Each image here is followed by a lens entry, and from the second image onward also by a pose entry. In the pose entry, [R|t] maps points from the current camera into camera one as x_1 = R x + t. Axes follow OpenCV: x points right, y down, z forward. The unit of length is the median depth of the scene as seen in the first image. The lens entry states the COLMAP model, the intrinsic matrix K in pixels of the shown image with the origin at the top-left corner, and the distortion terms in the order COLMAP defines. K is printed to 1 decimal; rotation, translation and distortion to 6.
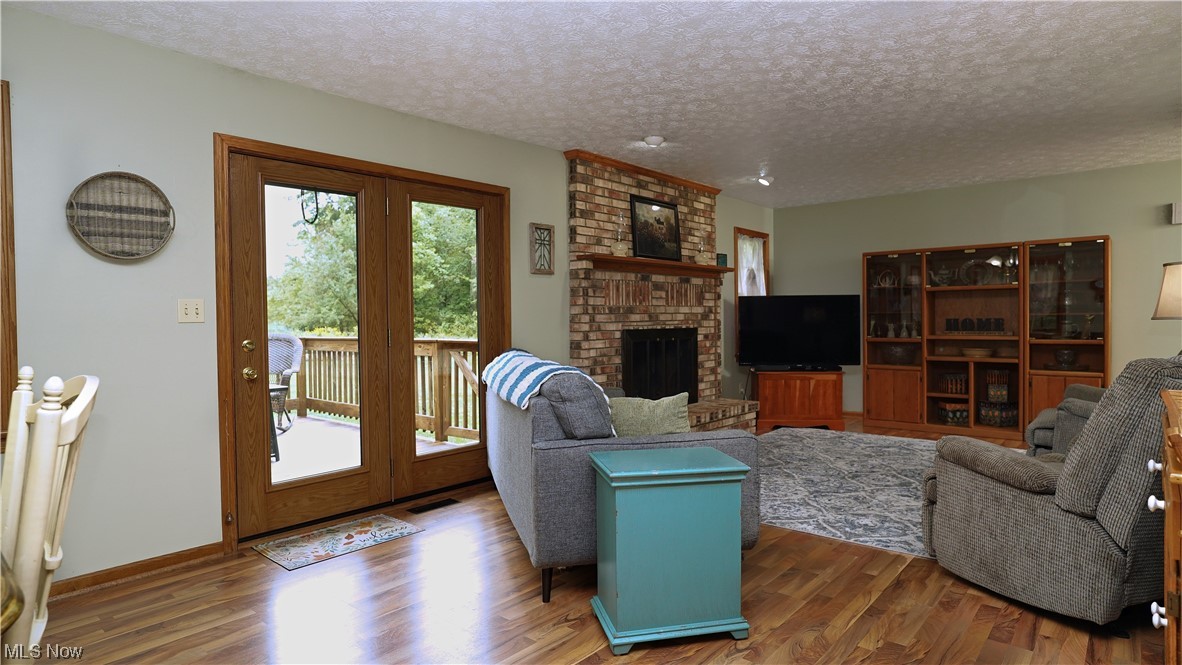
lens RADIAL K [[652.8, 0, 591.0], [0, 652.8, 332.5], [0, 0, 1]] dist [-0.031648, 0.002440]
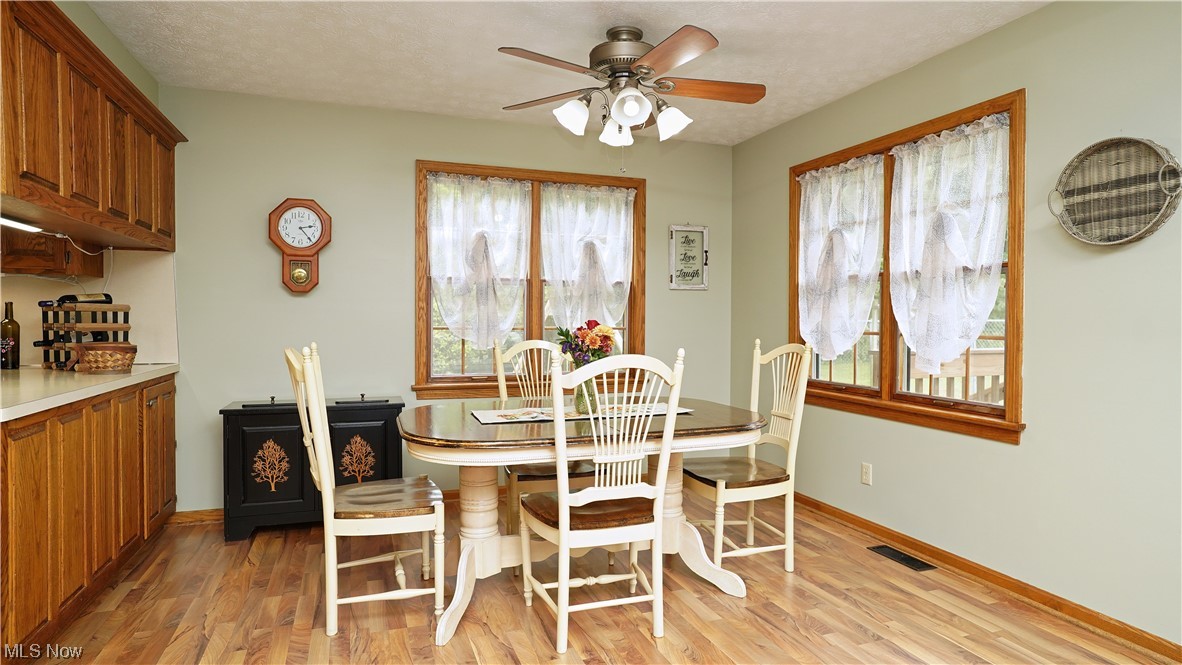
lens RADIAL K [[652.8, 0, 591.0], [0, 652.8, 332.5], [0, 0, 1]] dist [-0.031648, 0.002440]
pose [[-0.484302, 0.027488, -0.874469, 0.161941], [-0.017504, 0.999002, 0.041097, -0.012875], [0.874726, 0.035210, -0.483338, 0.424463]]
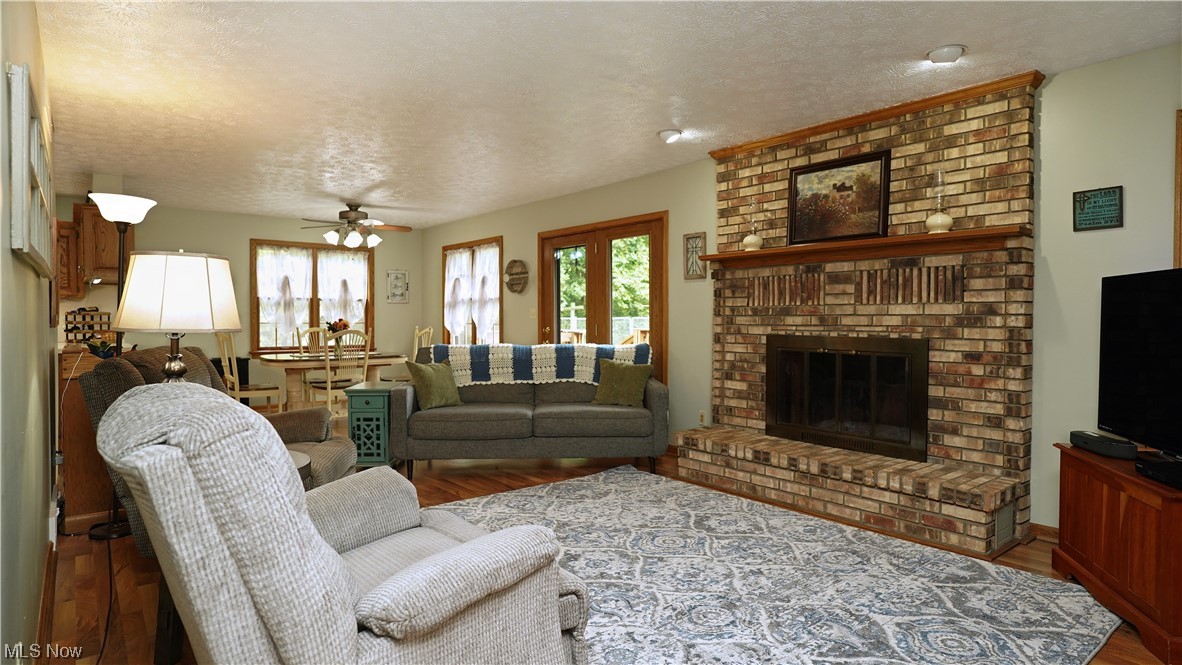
lens RADIAL K [[652.8, 0, 591.0], [0, 652.8, 332.5], [0, 0, 1]] dist [-0.031648, 0.002440]
pose [[-0.176076, 0.035038, -0.983753, 0.908166], [-0.019955, 0.999034, 0.039154, -0.034611], [0.984174, 0.026525, -0.175206, 0.900618]]
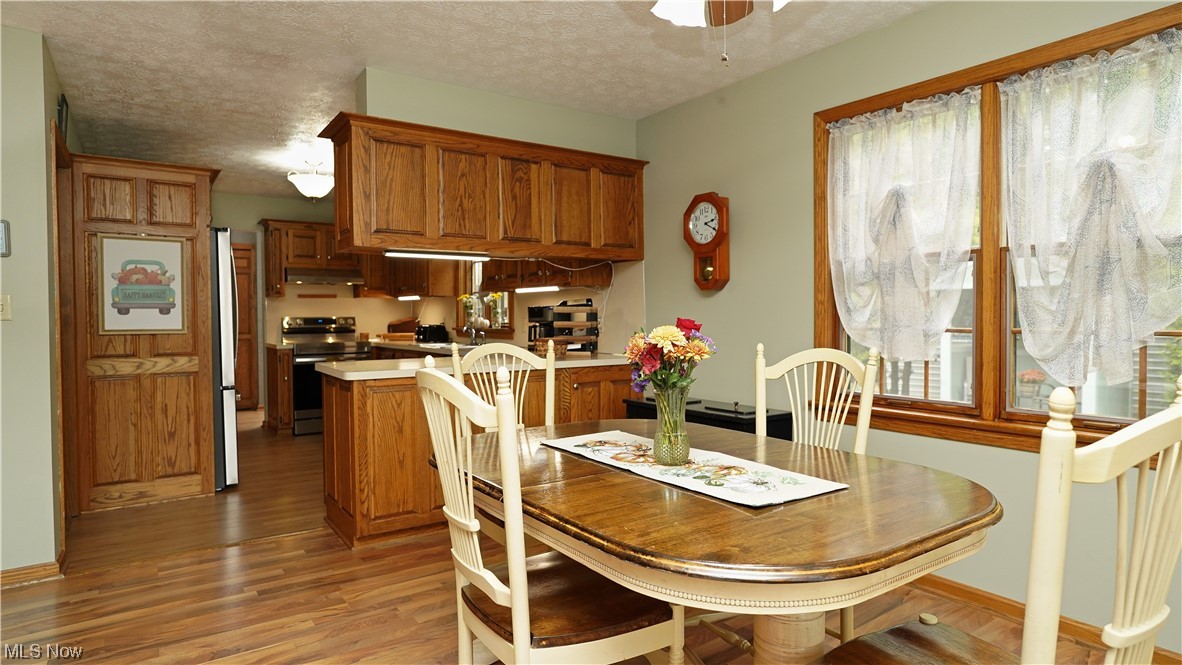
lens RADIAL K [[652.8, 0, 591.0], [0, 652.8, 332.5], [0, 0, 1]] dist [-0.031648, 0.002440]
pose [[-0.969552, 0.012284, 0.244578, -0.311642], [0.020260, 0.999341, 0.030123, 0.000992], [-0.244046, 0.034161, -0.969162, 0.512364]]
